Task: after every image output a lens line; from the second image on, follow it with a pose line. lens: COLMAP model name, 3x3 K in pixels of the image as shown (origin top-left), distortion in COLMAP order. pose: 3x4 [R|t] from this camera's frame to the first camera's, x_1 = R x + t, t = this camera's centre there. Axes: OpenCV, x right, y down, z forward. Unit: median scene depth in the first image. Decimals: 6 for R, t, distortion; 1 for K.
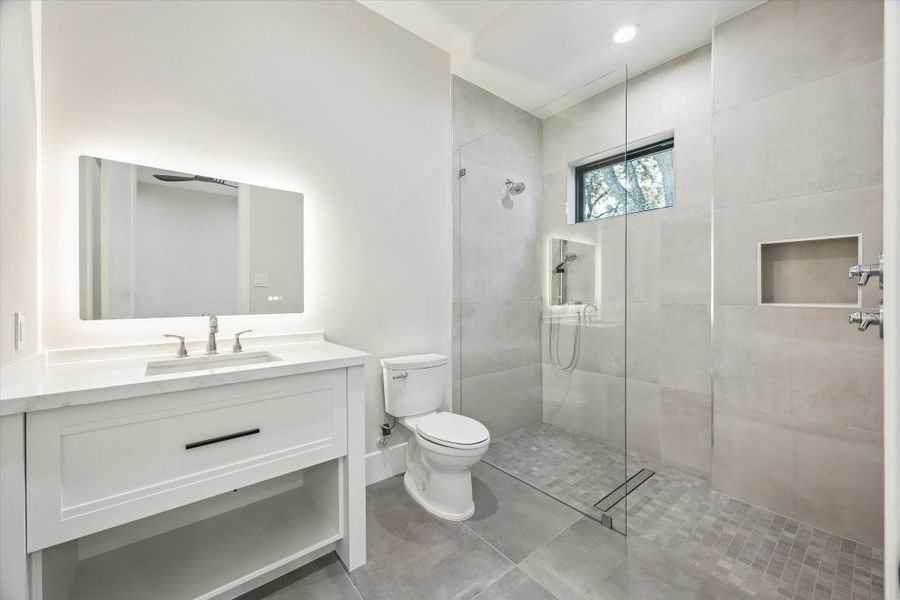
lens RADIAL K [[360.7, 0, 457.8], [0, 360.7, 296.0], [0, 0, 1]] dist [0.017502, 0.000283]
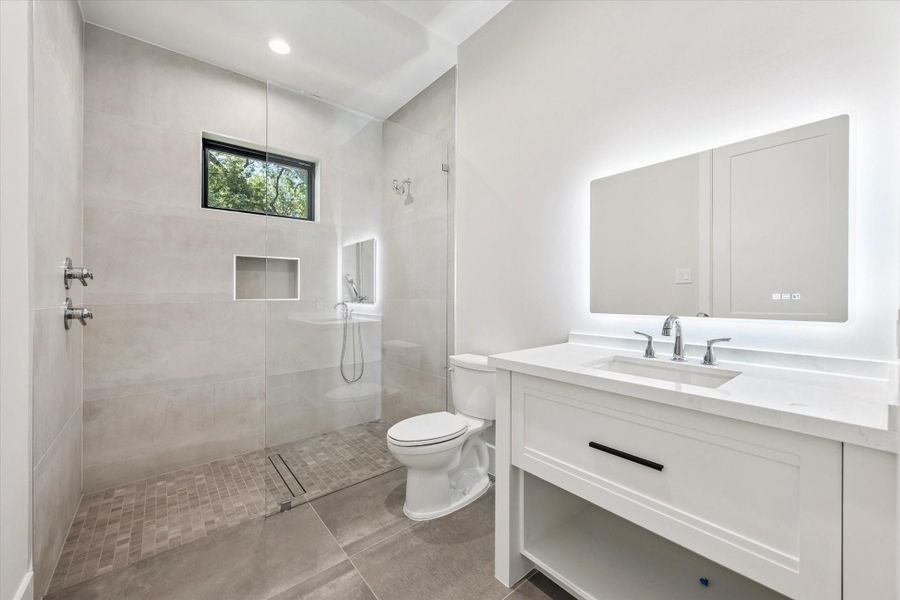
lens RADIAL K [[360.7, 0, 455.2], [0, 360.7, 295.6], [0, 0, 1]] dist [0.017502, 0.000283]
pose [[-0.010505, -0.000519, -0.999945, 0.180659], [-0.010981, 0.999940, -0.000403, 0.013341], [0.999885, 0.010976, -0.010510, 0.475632]]
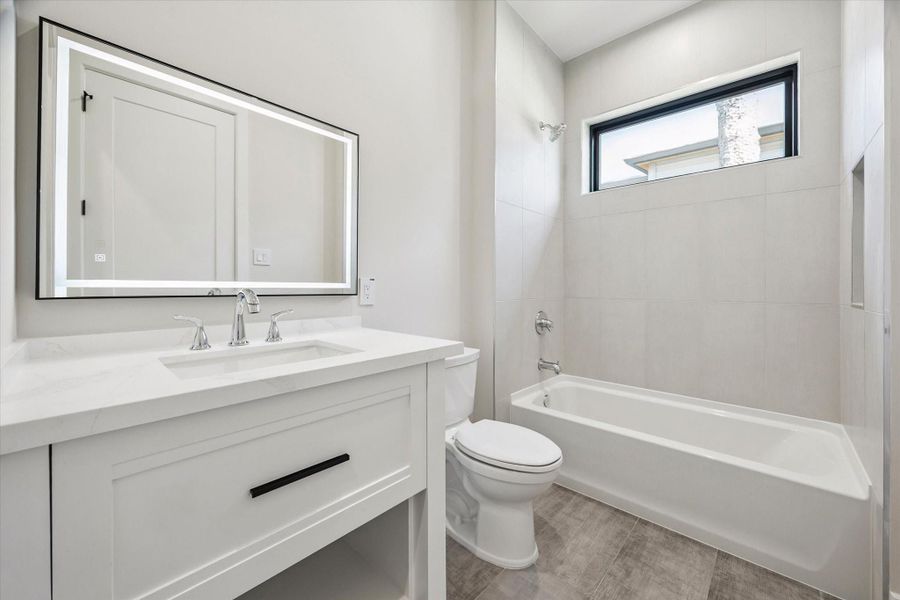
lens RADIAL K [[360.7, 0, 447.6], [0, 360.7, 296.9], [0, 0, 1]] dist [0.017502, 0.000283]
pose [[0.991816, -0.000812, 0.127673, -0.371072], [0.001900, 0.999963, -0.008407, 0.074704], [-0.127661, 0.008581, 0.991781, 0.275198]]
